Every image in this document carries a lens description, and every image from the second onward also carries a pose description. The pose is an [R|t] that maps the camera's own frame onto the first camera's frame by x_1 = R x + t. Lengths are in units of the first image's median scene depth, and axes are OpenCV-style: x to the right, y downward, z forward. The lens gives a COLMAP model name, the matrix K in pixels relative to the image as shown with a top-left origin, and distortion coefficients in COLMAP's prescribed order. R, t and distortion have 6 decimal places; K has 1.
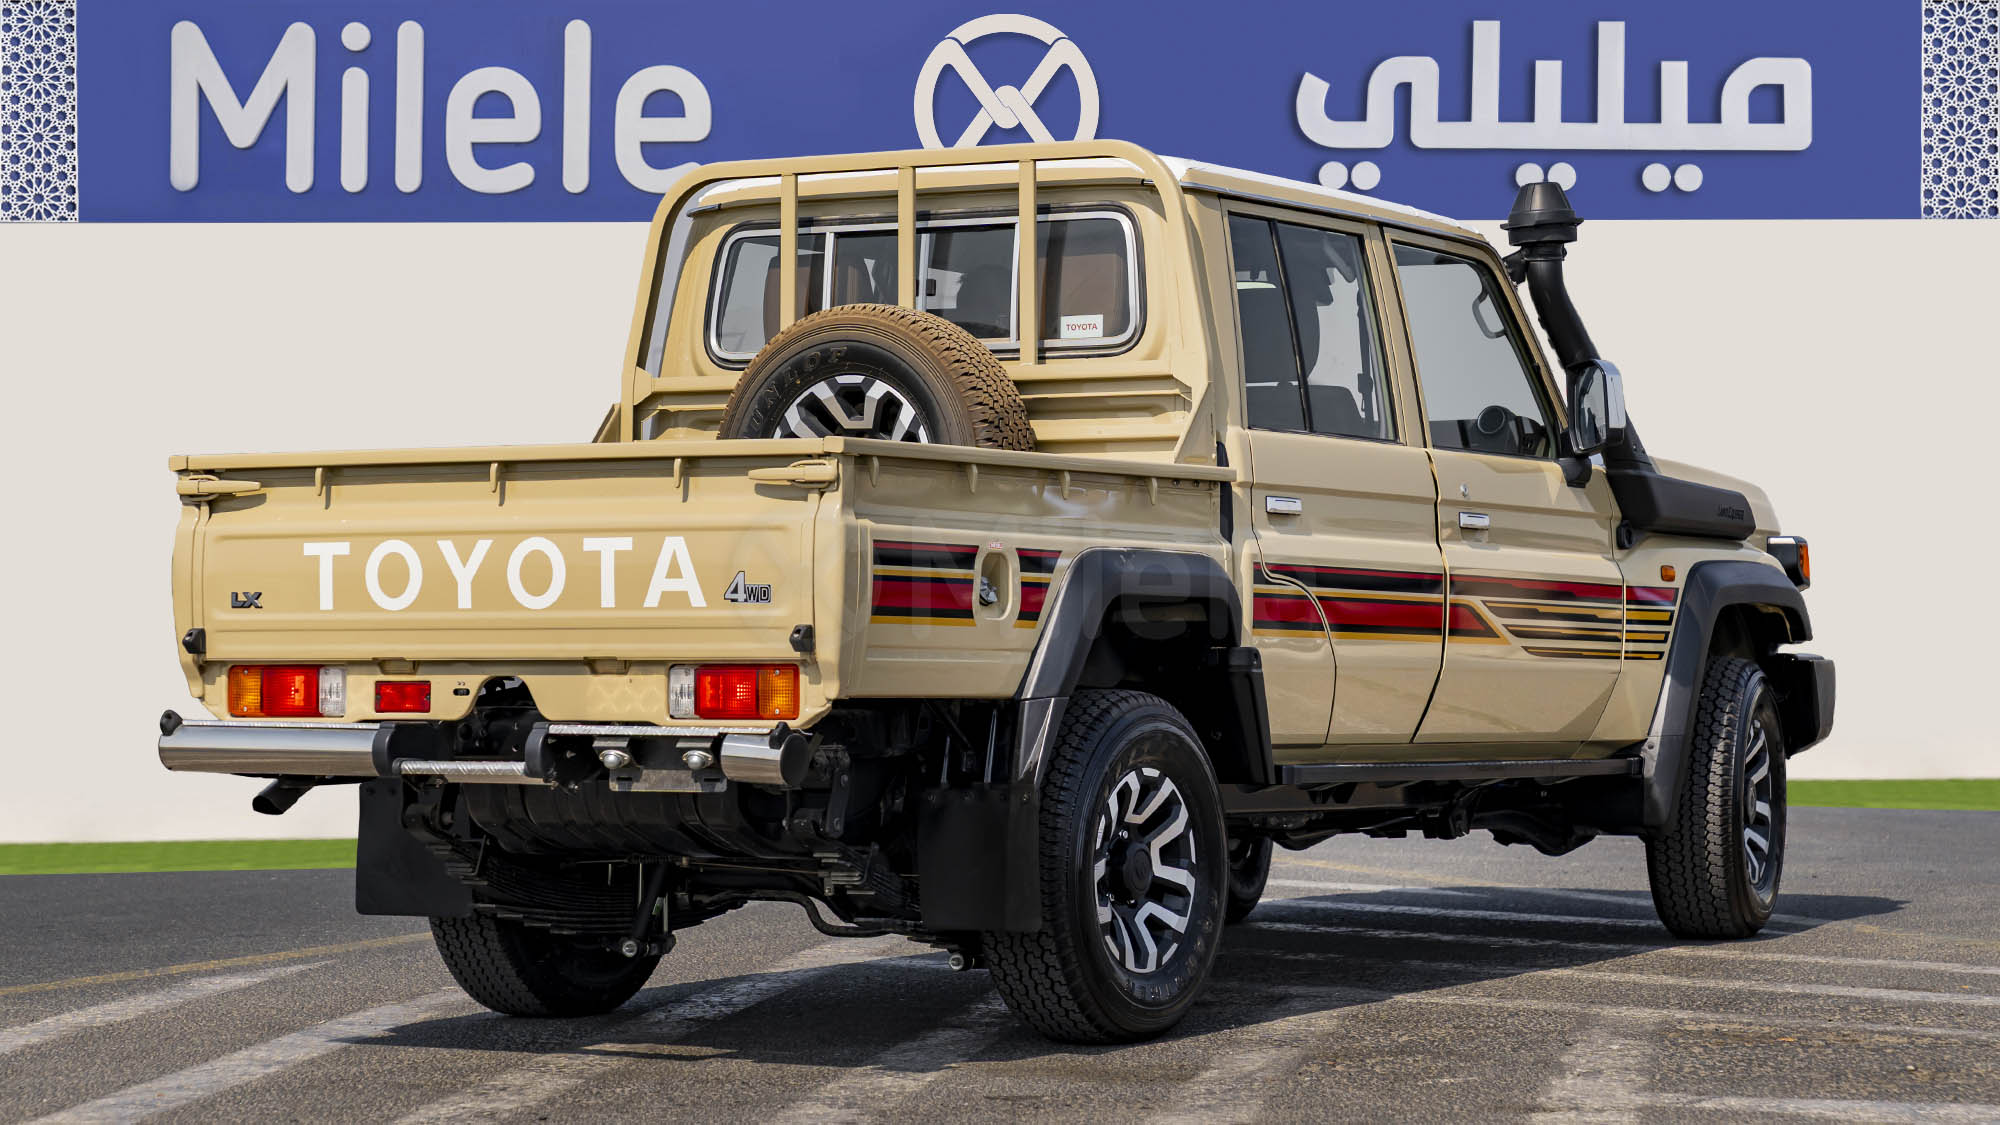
lens RADIAL K [[5153.2, 0, 1000.0], [0, 5153.2, 562.5], [0, 0, 1]] dist [0.057749, 0.439998]
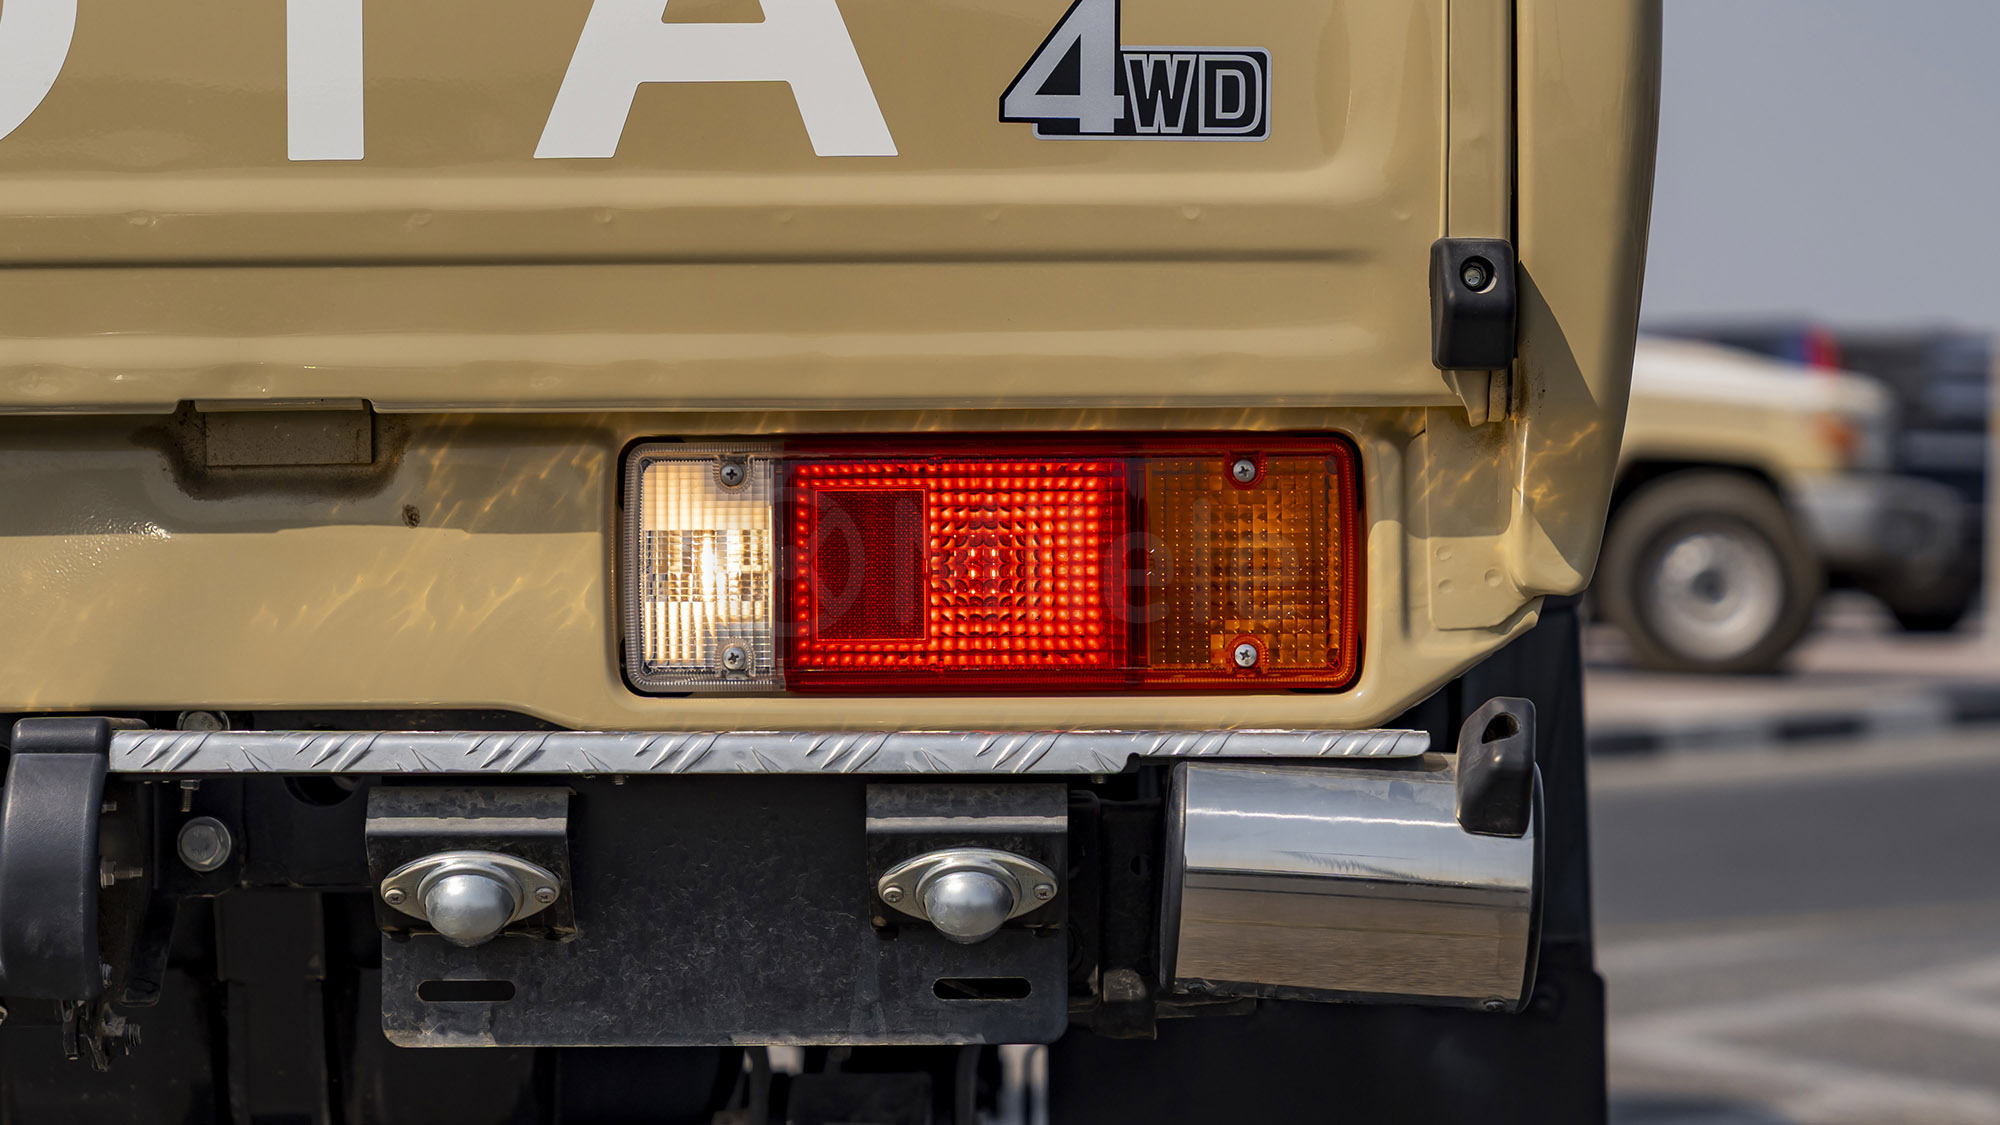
lens RADIAL K [[5153.2, 0, 1000.0], [0, 5153.2, 562.5], [0, 0, 1]] dist [0.057749, 0.439998]
pose [[0.863178, 0.007634, 0.504843, -0.156694], [-0.004330, 0.999961, -0.007717, 0.026292], [-0.504882, 0.004475, 0.863177, 0.806513]]
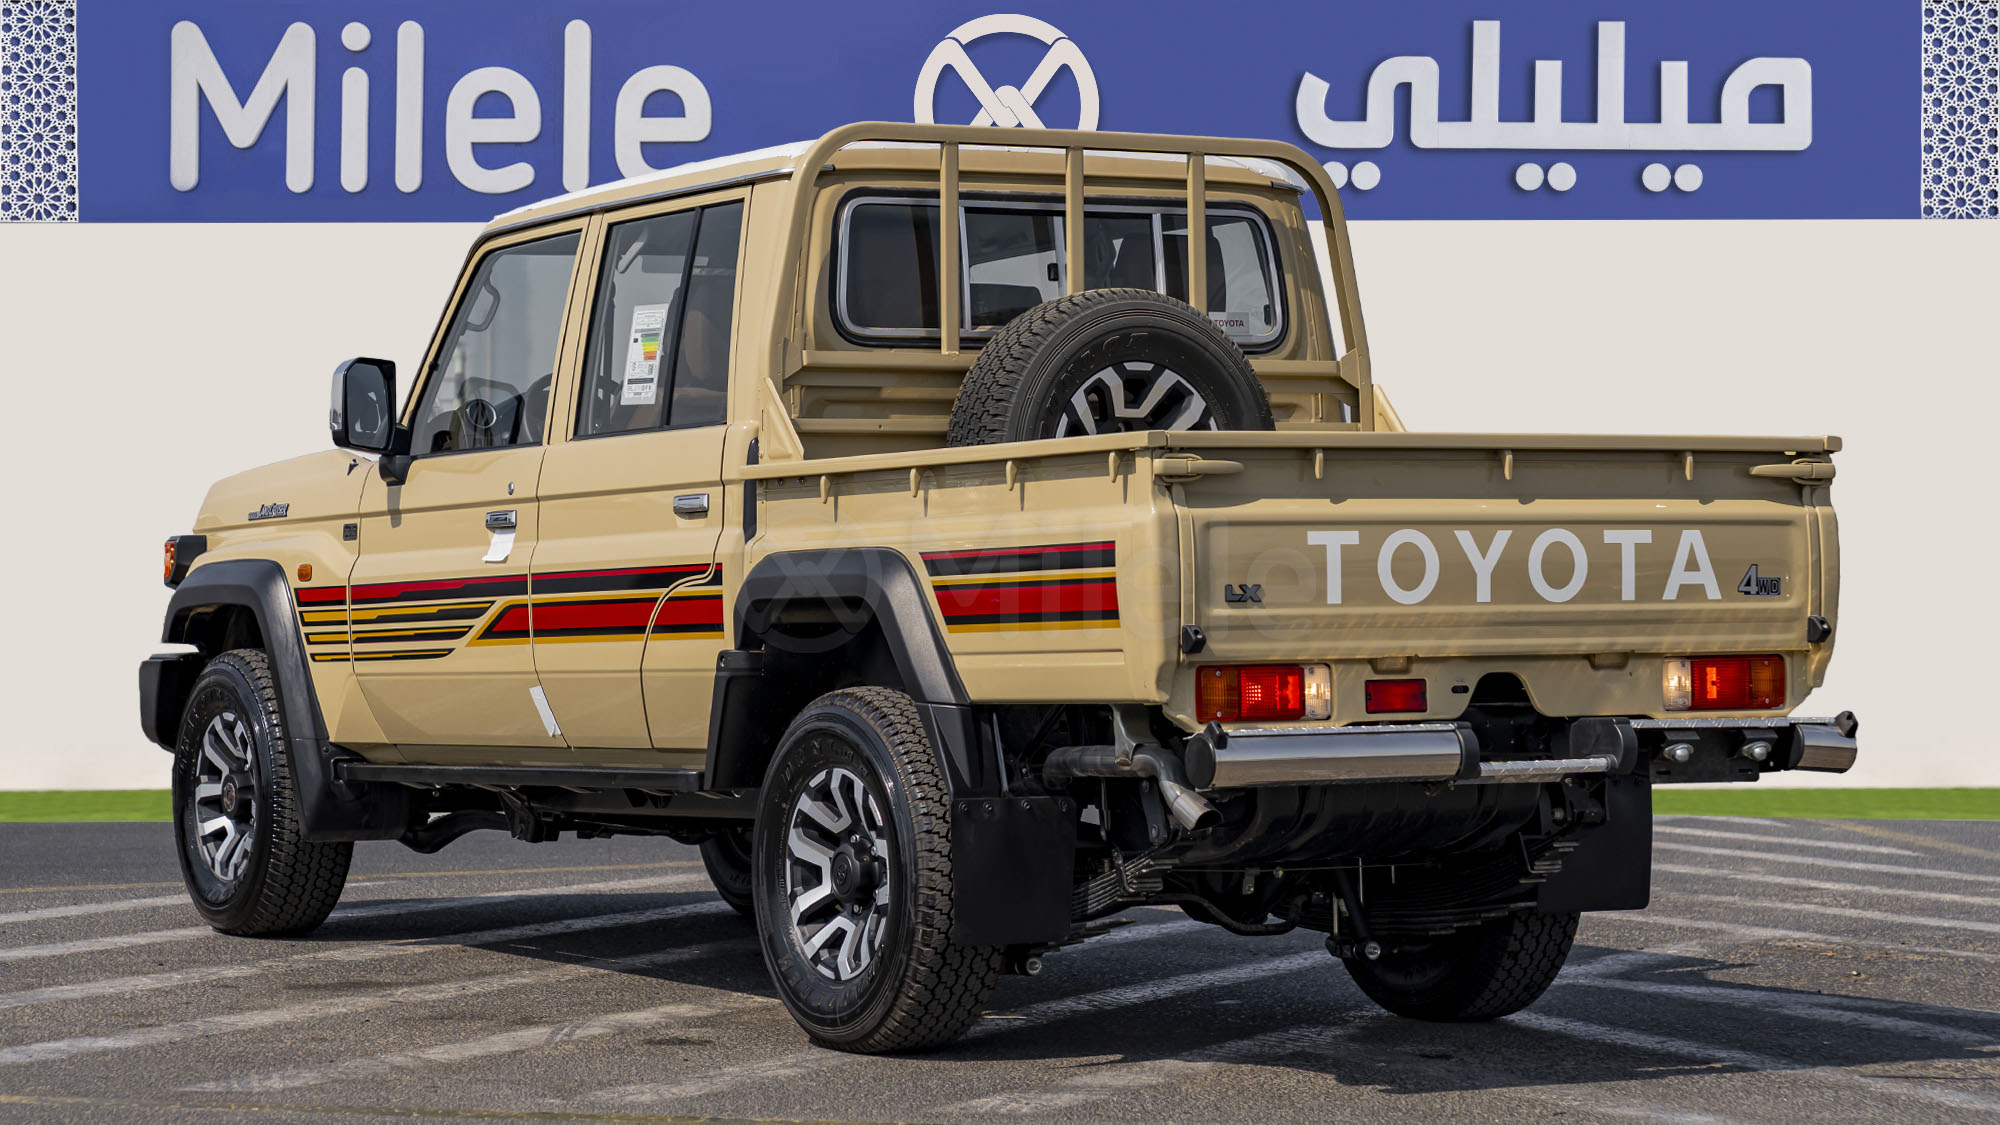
lens RADIAL K [[5153.2, 0, 1000.0], [0, 5153.2, 562.5], [0, 0, 1]] dist [0.057749, 0.439998]
pose [[0.461531, 0.006304, 0.887102, -1.008726], [-0.003918, 0.999979, -0.005067, 0.006917], [-0.887115, -0.001137, 0.461546, 0.648785]]
